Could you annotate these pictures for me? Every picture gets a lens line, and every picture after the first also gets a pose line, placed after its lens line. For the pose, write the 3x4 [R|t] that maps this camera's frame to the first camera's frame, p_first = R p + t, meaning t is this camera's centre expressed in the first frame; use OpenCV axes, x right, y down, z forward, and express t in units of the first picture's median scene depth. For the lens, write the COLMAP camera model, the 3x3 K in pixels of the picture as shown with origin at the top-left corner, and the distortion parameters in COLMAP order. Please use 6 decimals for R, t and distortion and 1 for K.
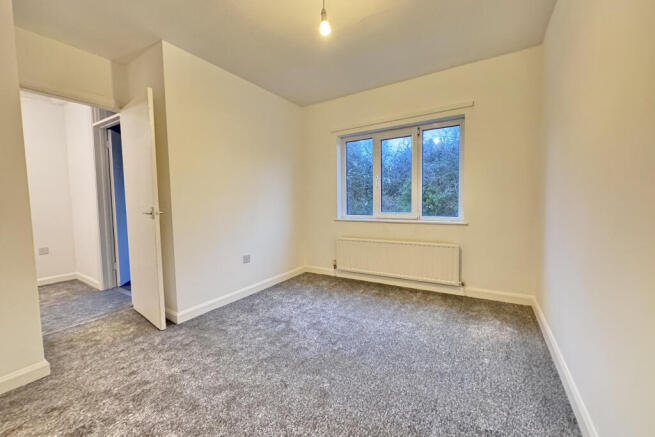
lens RADIAL K [[260.2, 0, 327.5], [0, 260.2, 218.5], [0, 0, 1]] dist [-0.002034, -0.000004]
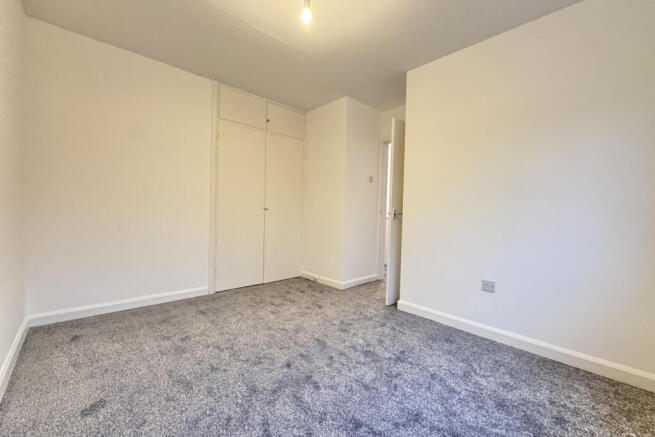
lens RADIAL K [[260.2, 0, 327.5], [0, 260.2, 218.5], [0, 0, 1]] dist [-0.002034, -0.000004]
pose [[-0.258848, 0.044679, -0.964884, 0.541998], [-0.079917, 0.994514, 0.067490, -0.047333], [0.962606, 0.094580, -0.253858, 0.826447]]
